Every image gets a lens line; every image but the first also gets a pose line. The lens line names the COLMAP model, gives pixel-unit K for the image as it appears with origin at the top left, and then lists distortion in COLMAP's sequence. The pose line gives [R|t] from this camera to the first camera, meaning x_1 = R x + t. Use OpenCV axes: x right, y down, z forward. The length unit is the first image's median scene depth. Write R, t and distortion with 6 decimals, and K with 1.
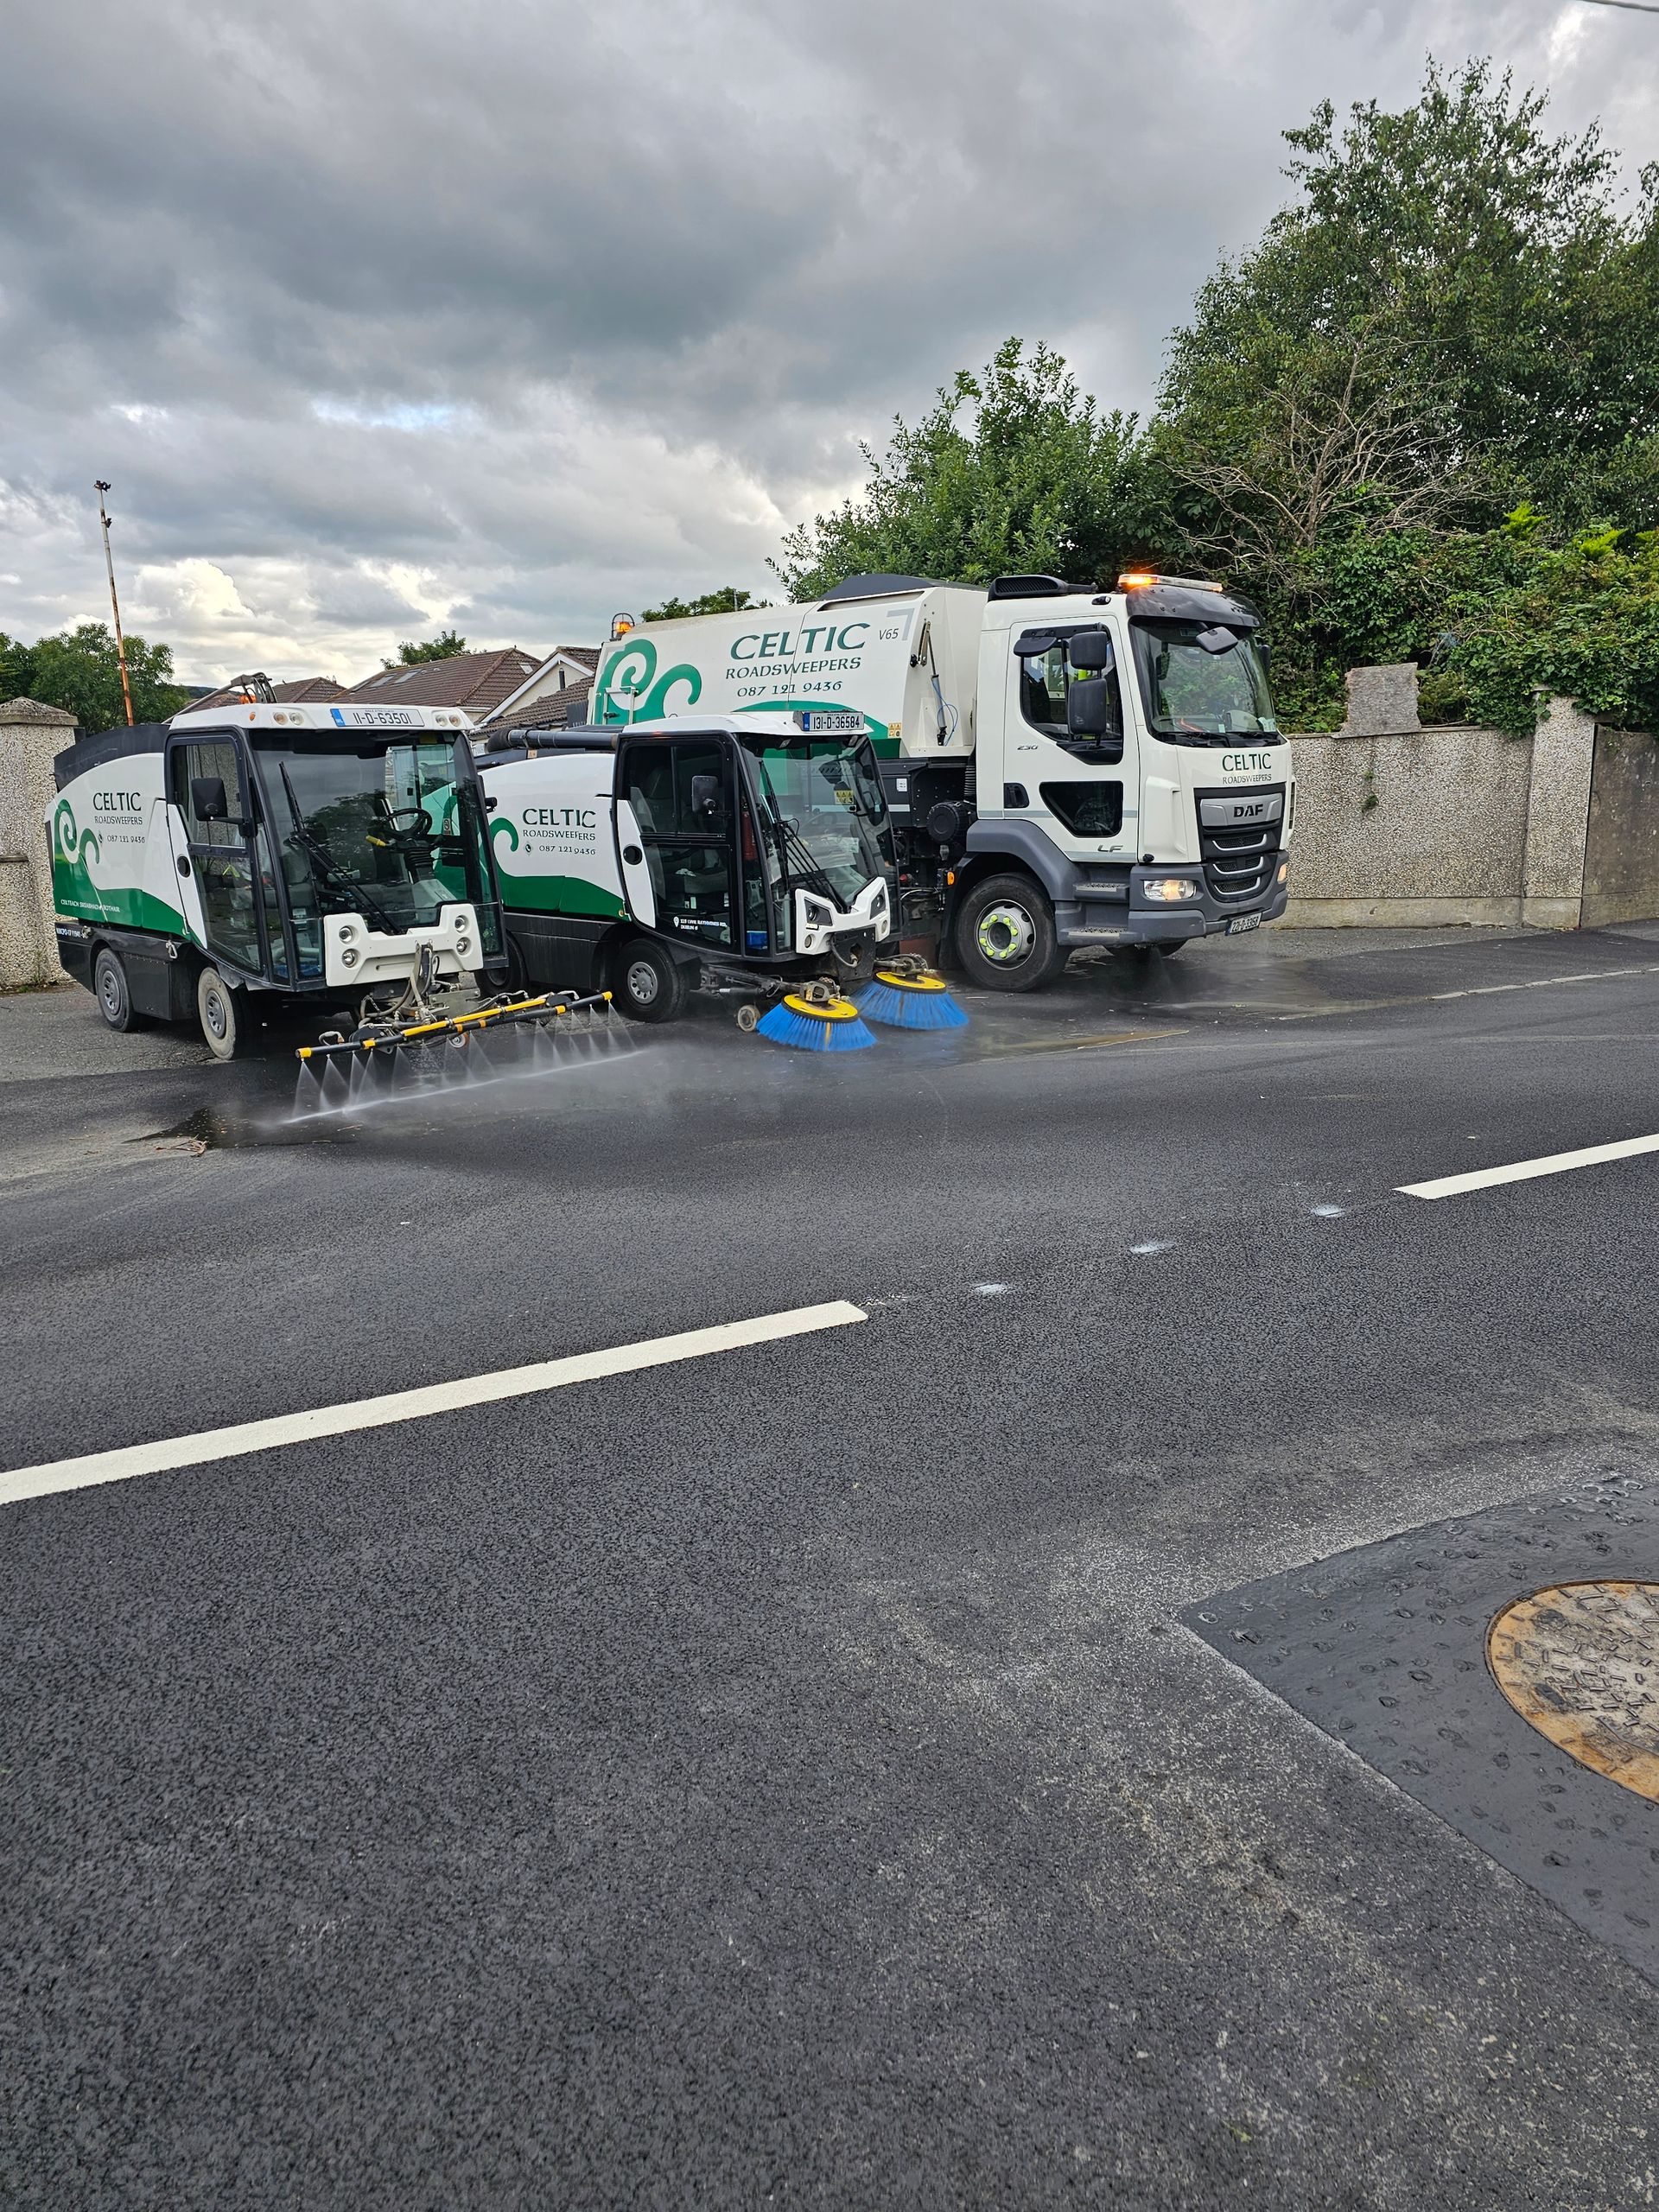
lens RADIAL K [[1469.3, 0, 829.5], [0, 1469.3, 1106.0], [0, 0, 1]] dist [0.065594, -0.047510]
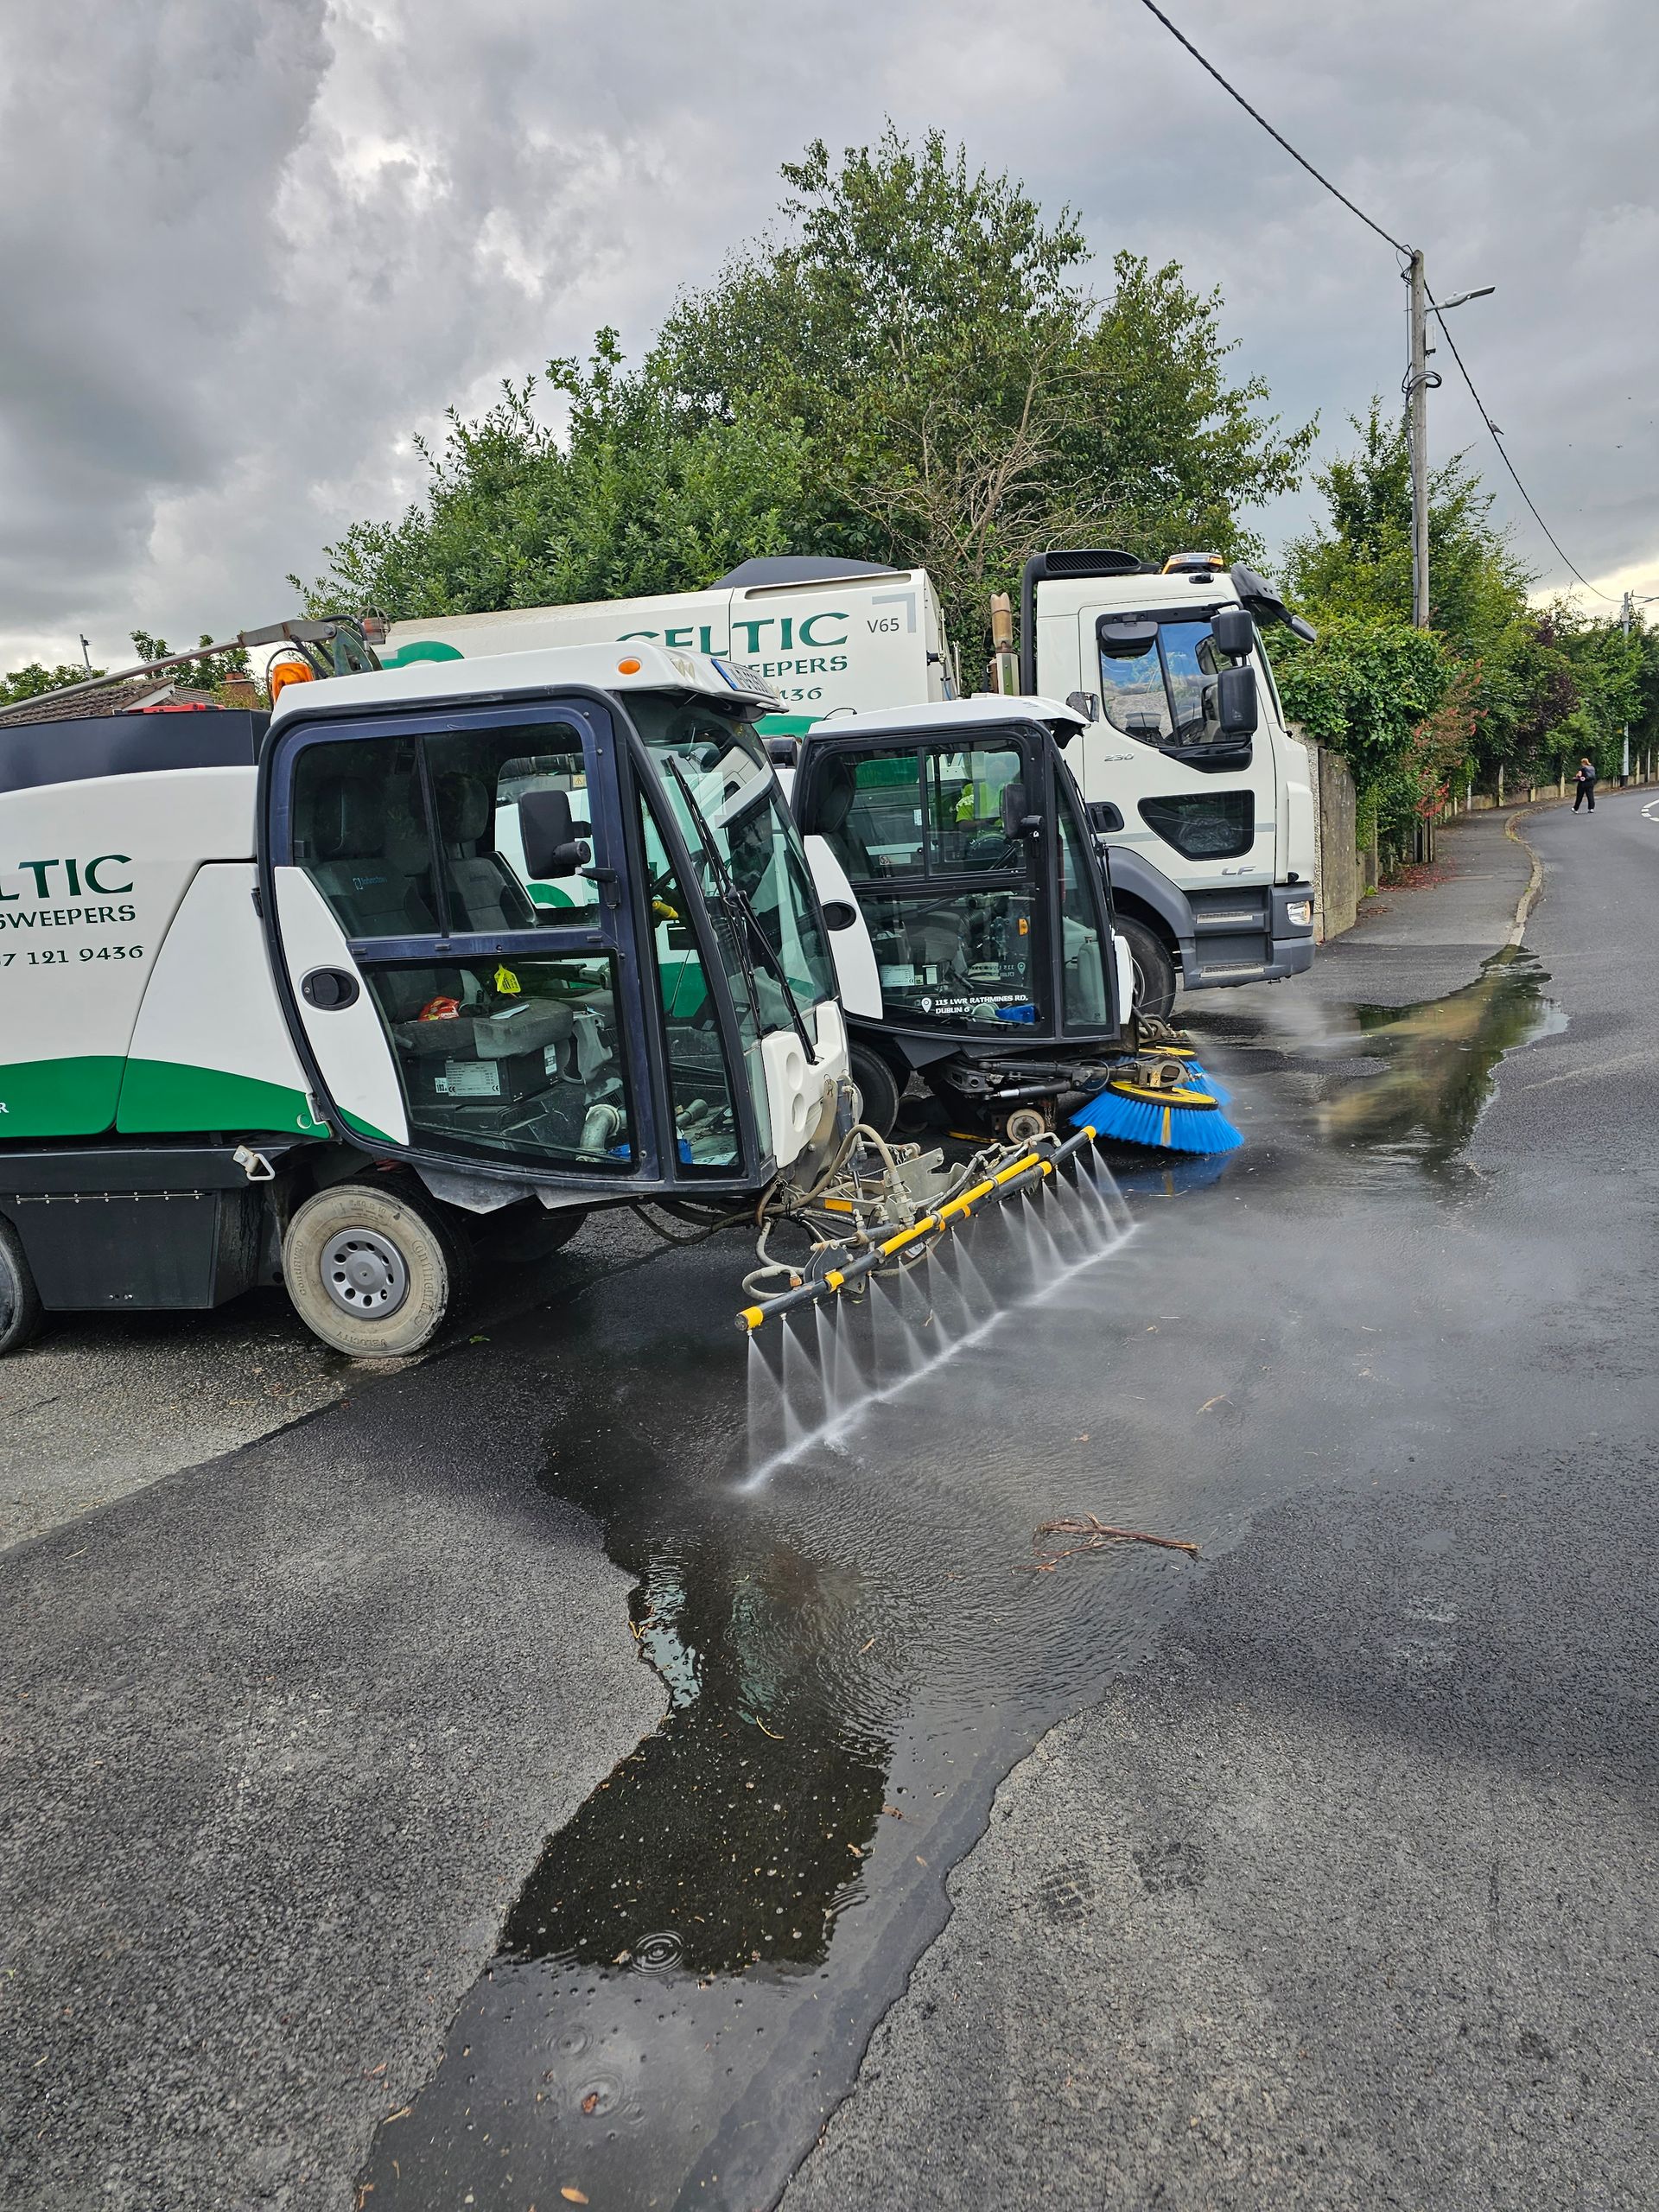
lens RADIAL K [[1469.3, 0, 829.5], [0, 1469.3, 1106.0], [0, 0, 1]] dist [0.065594, -0.047510]
pose [[0.839700, -0.143834, 0.523657, -0.462674], [0.175841, 0.984350, -0.011593, -0.073205], [-0.513794, 0.101815, 0.851851, 0.413390]]
